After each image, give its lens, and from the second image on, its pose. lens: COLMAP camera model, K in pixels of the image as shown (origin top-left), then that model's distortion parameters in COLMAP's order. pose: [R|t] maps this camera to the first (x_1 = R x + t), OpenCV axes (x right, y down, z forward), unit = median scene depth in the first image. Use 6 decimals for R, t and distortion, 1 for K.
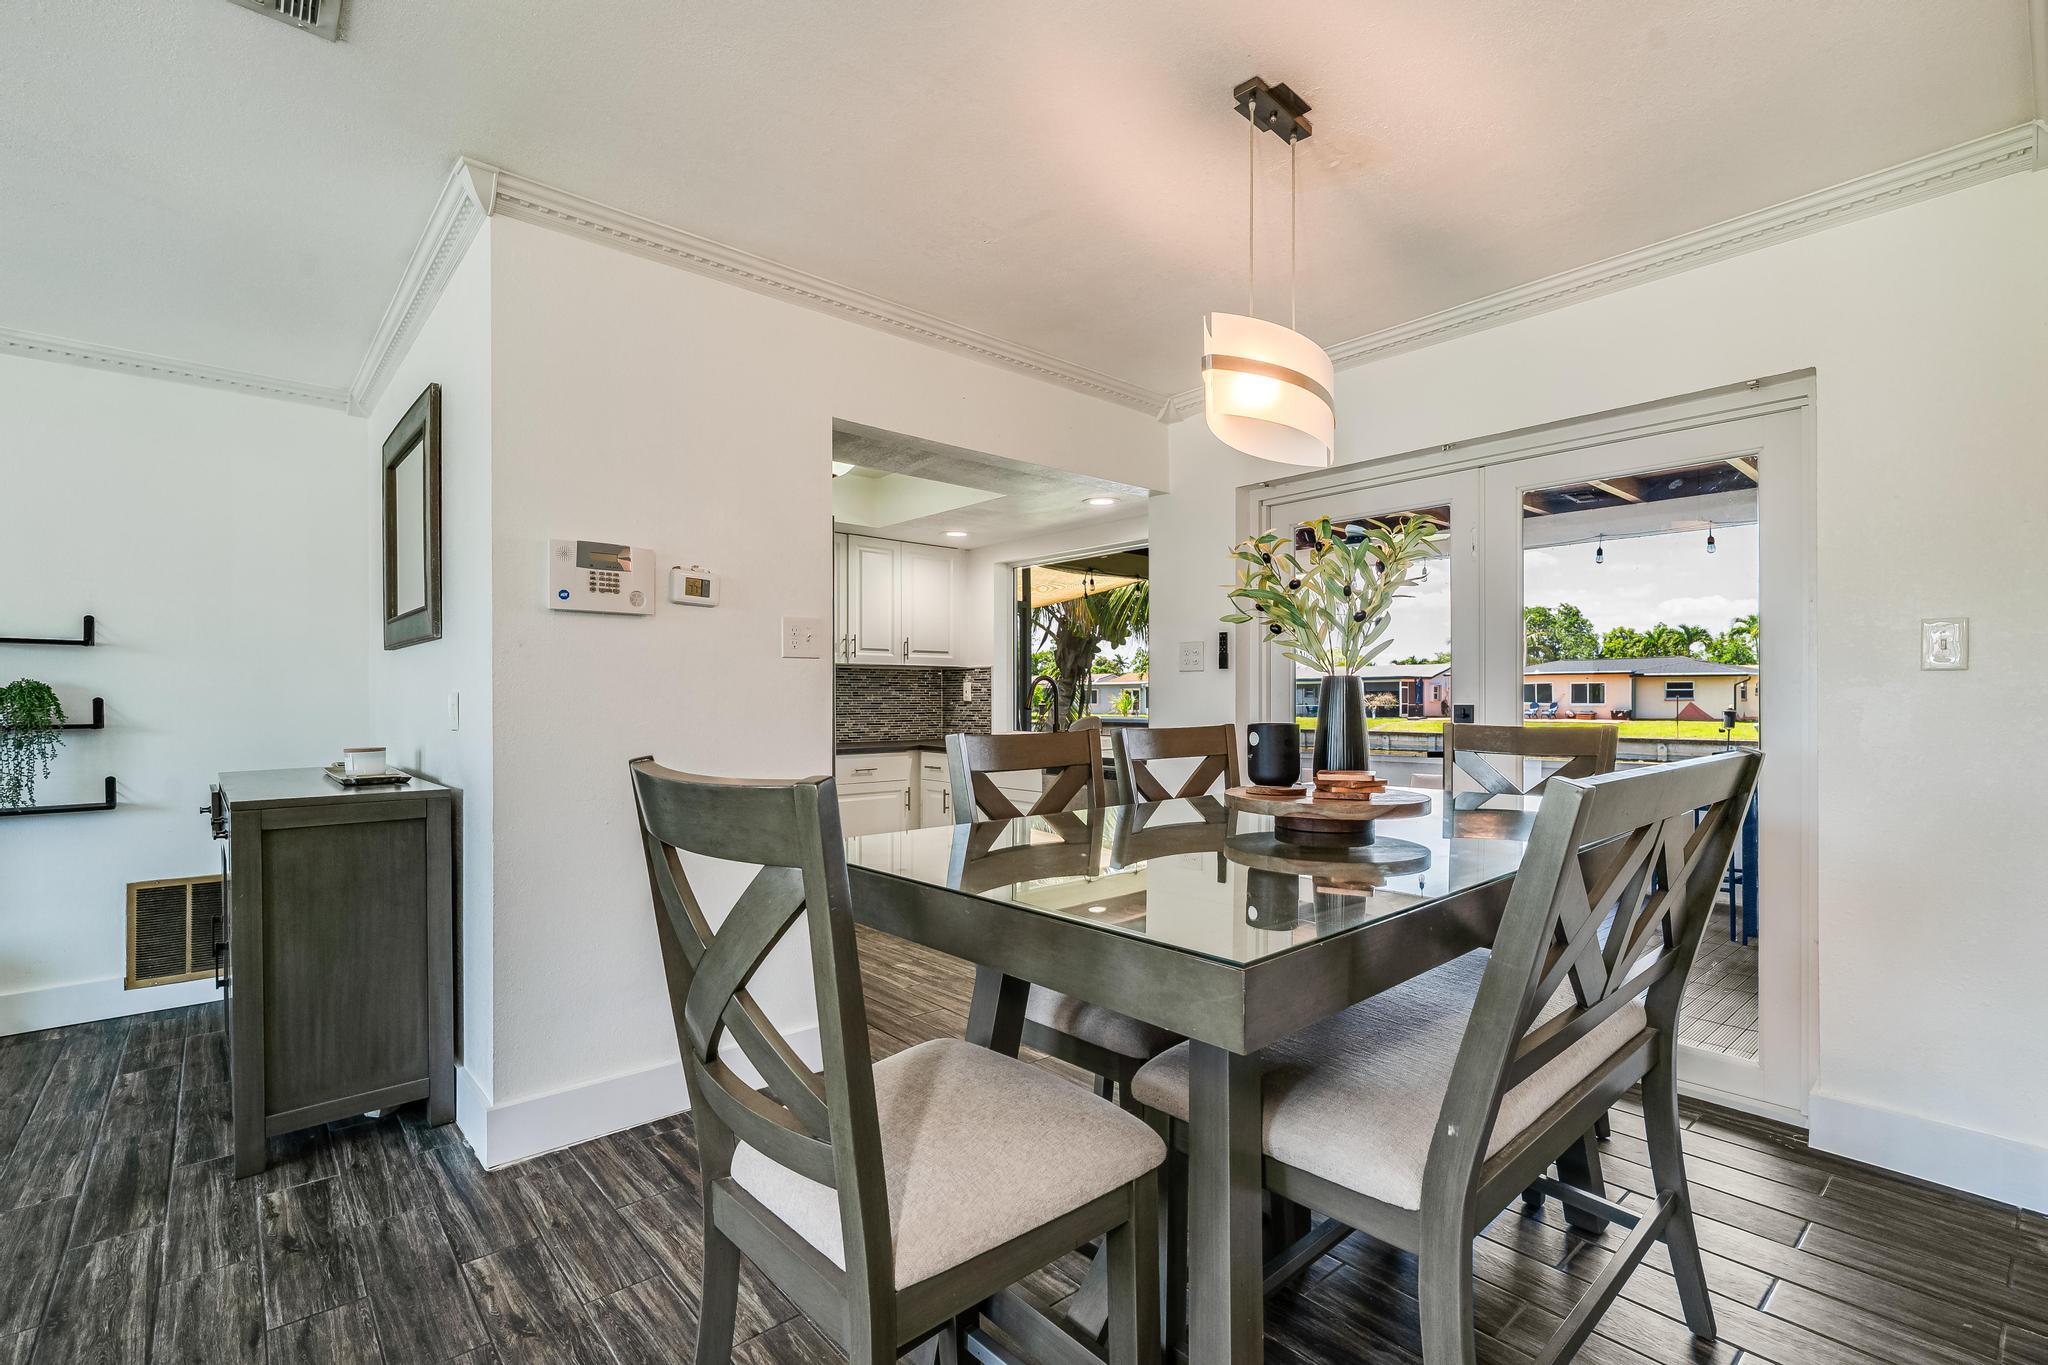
lens RADIAL K [[926.7, 0, 1023.5], [0, 926.7, 695.7], [0, 0, 1]] dist [-0.003229, 0.004268]
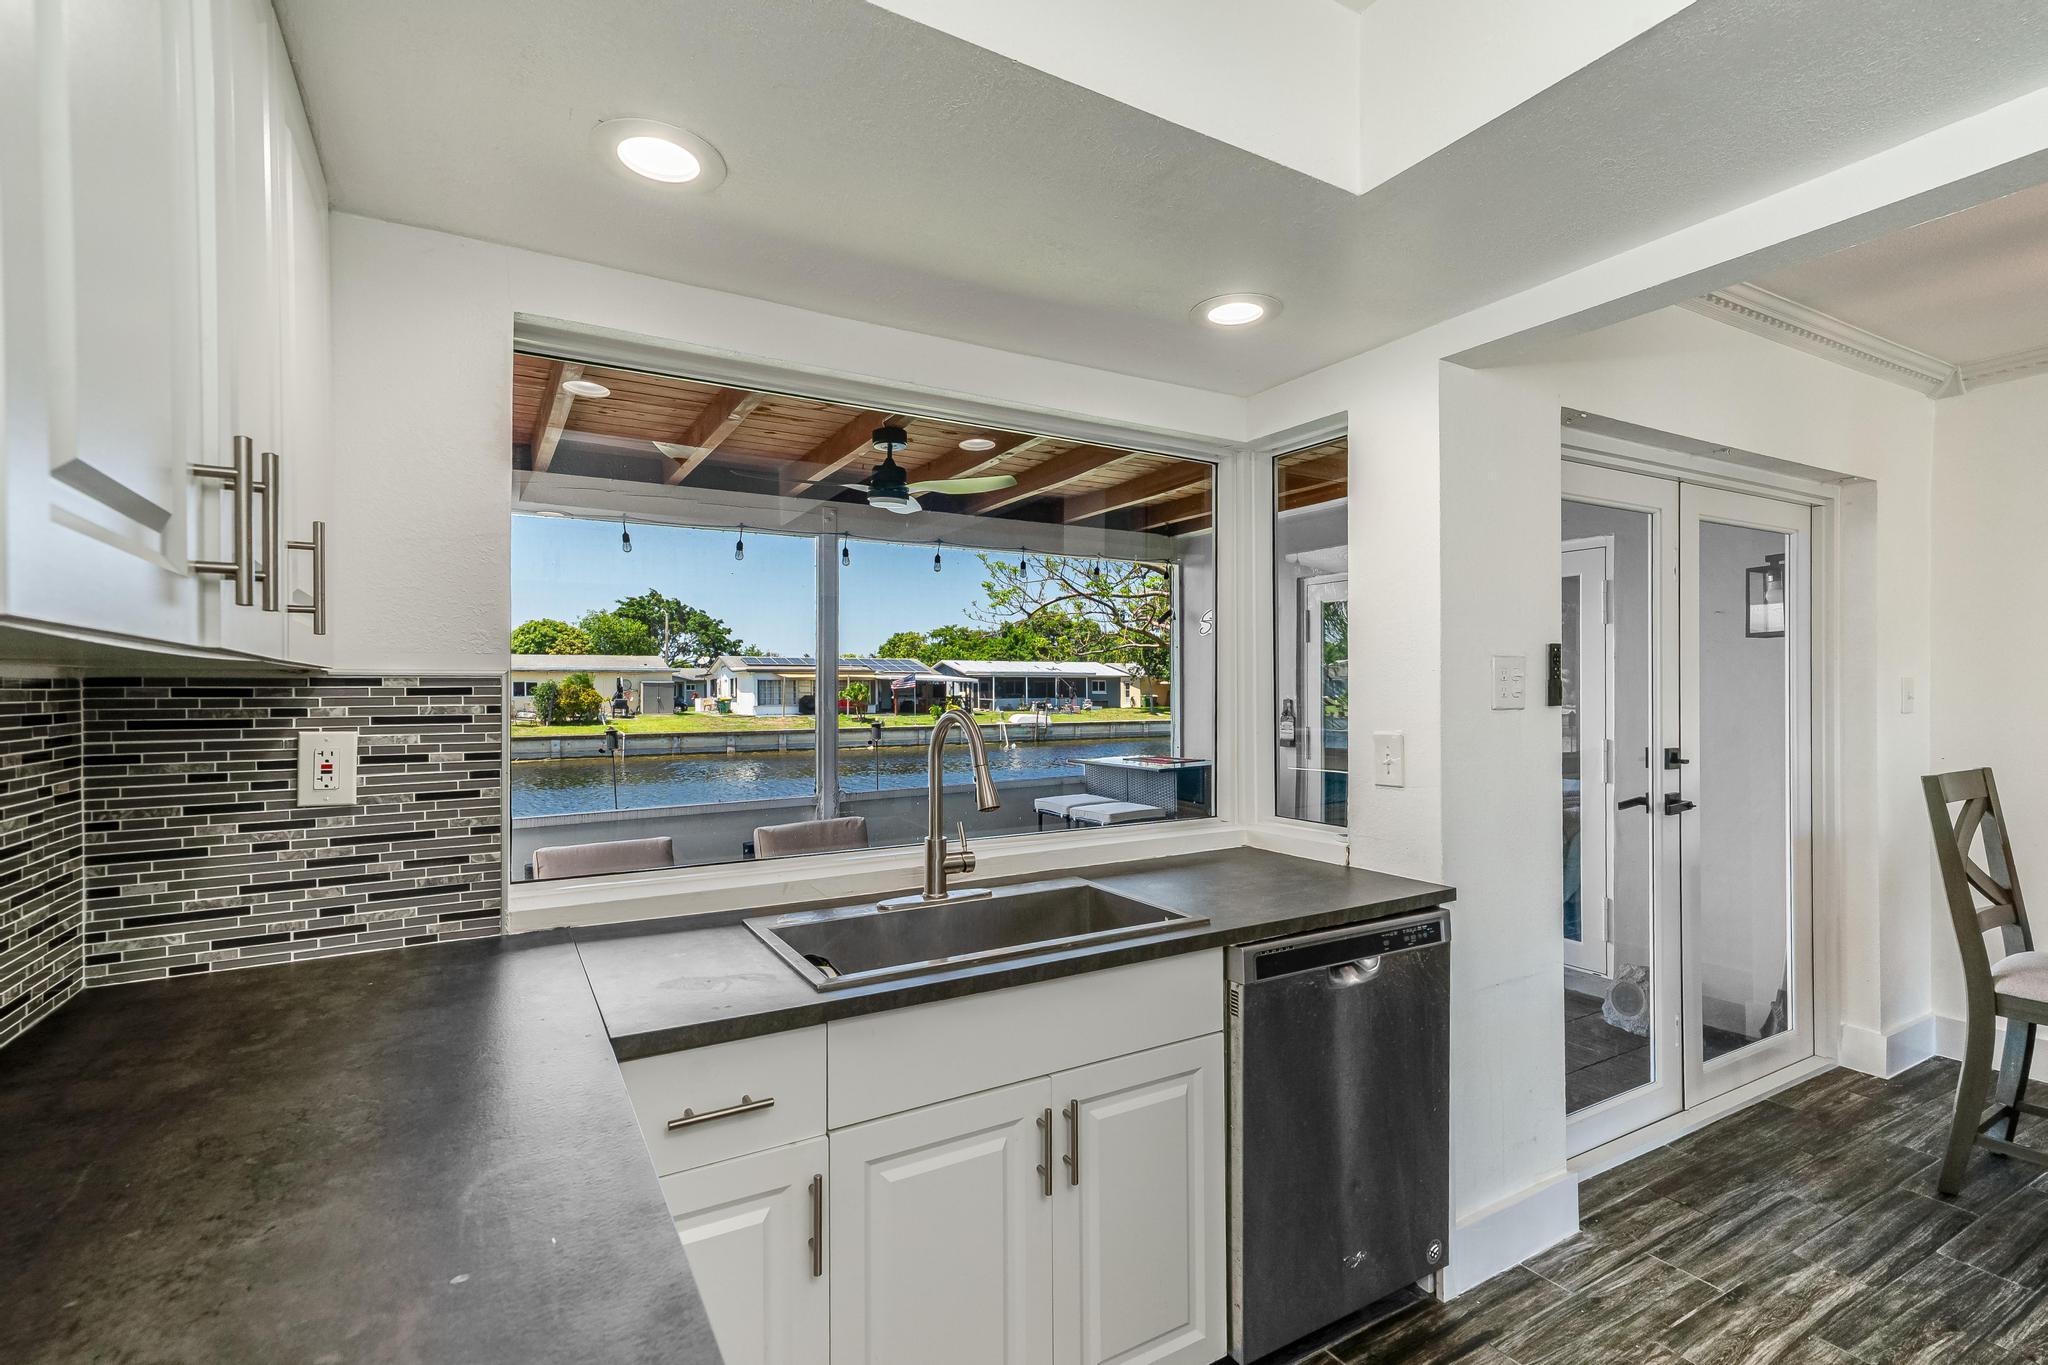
lens RADIAL K [[920.8, 0, 1020.7], [0, 920.8, 693.3], [0, 0, 1]] dist [0.002948, 0.010144]
pose [[0.197638, -0.002536, 0.980272, -0.034817], [0.001345, 0.999996, 0.002315, -0.003239], [-0.980274, 0.000861, 0.197641, 0.098777]]
